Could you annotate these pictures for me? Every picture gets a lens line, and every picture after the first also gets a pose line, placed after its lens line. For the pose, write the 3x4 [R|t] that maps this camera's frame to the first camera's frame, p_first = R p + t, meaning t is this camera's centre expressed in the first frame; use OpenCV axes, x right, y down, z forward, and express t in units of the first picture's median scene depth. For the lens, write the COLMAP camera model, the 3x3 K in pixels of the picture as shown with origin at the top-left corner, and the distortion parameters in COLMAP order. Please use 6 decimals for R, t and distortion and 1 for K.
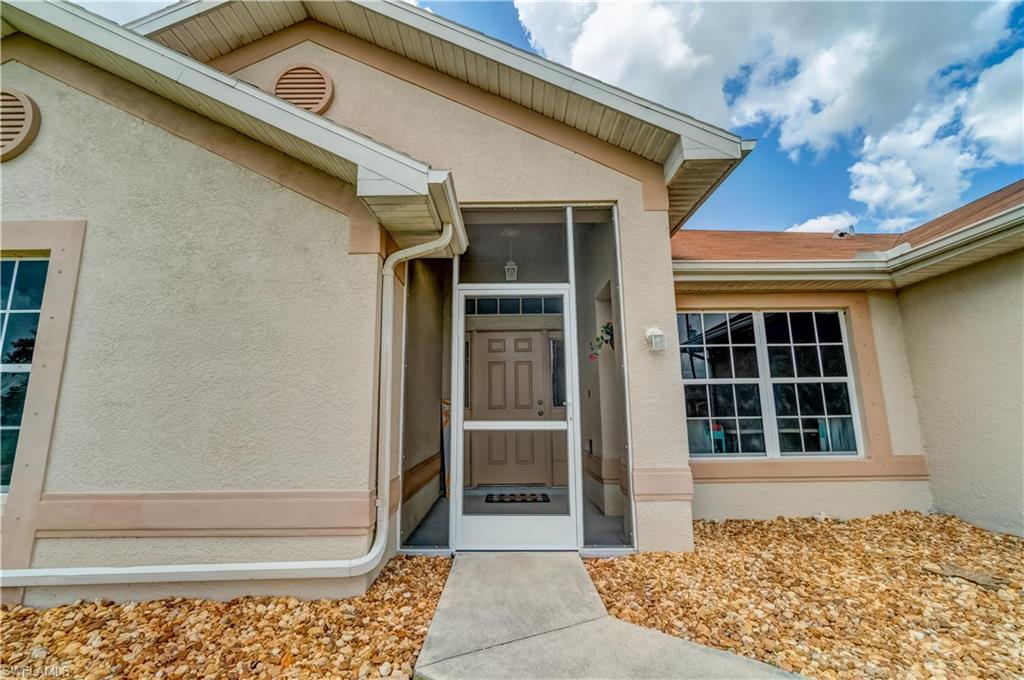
lens RADIAL K [[446.9, 0, 511.5], [0, 446.9, 337.1], [0, 0, 1]] dist [-0.003289, -0.000622]
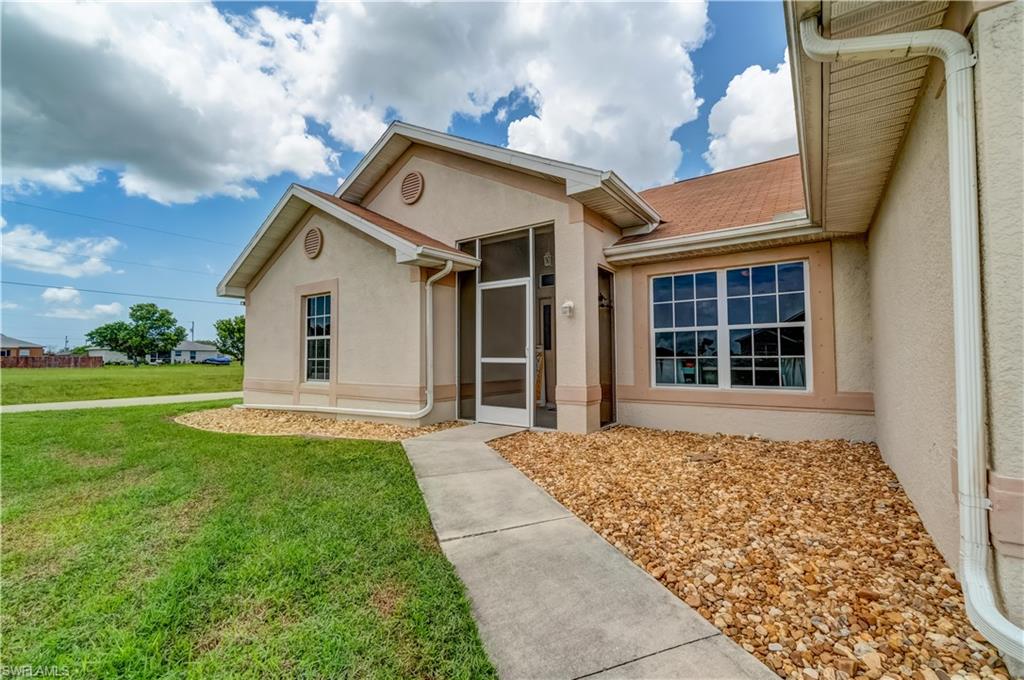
lens RADIAL K [[446.9, 0, 509.1], [0, 446.9, 339.8], [0, 0, 1]] dist [-0.003289, -0.000622]
pose [[0.810847, -0.017571, -0.584994, 0.864939], [0.097193, 0.989712, 0.104989, -0.058399], [0.577131, -0.141988, 0.804213, -0.348176]]
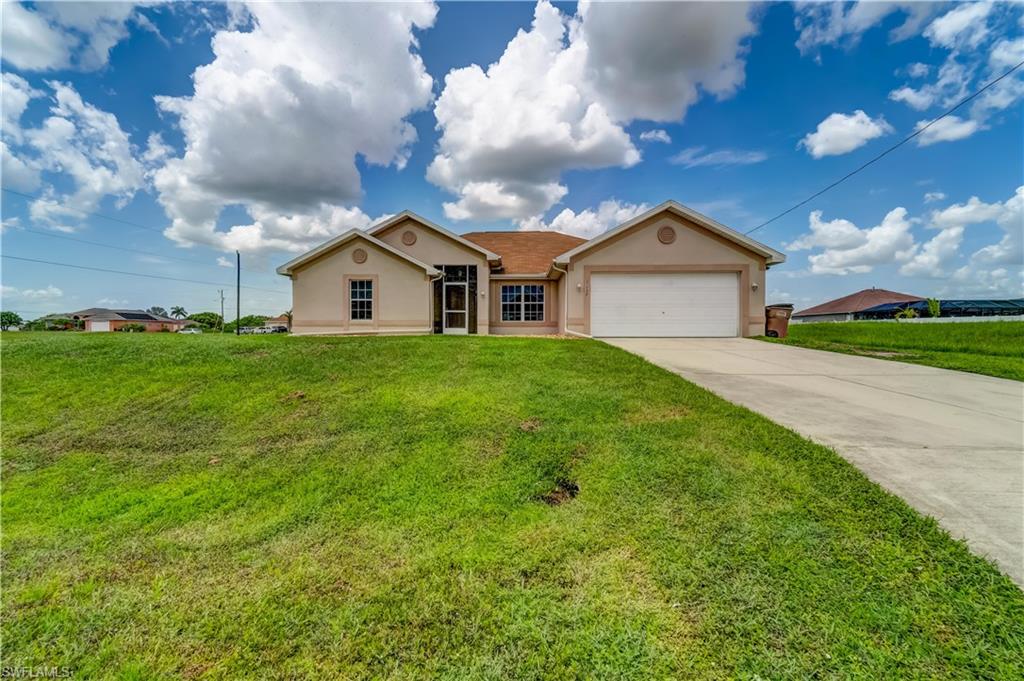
lens RADIAL K [[446.9, 0, 508.2], [0, 446.9, 339.8], [0, 0, 1]] dist [-0.003289, -0.000622]
pose [[0.999024, 0.014418, -0.041743, 0.654946], [-0.006515, 0.982976, 0.183617, -0.334321], [0.043680, -0.183165, 0.982111, -3.208699]]
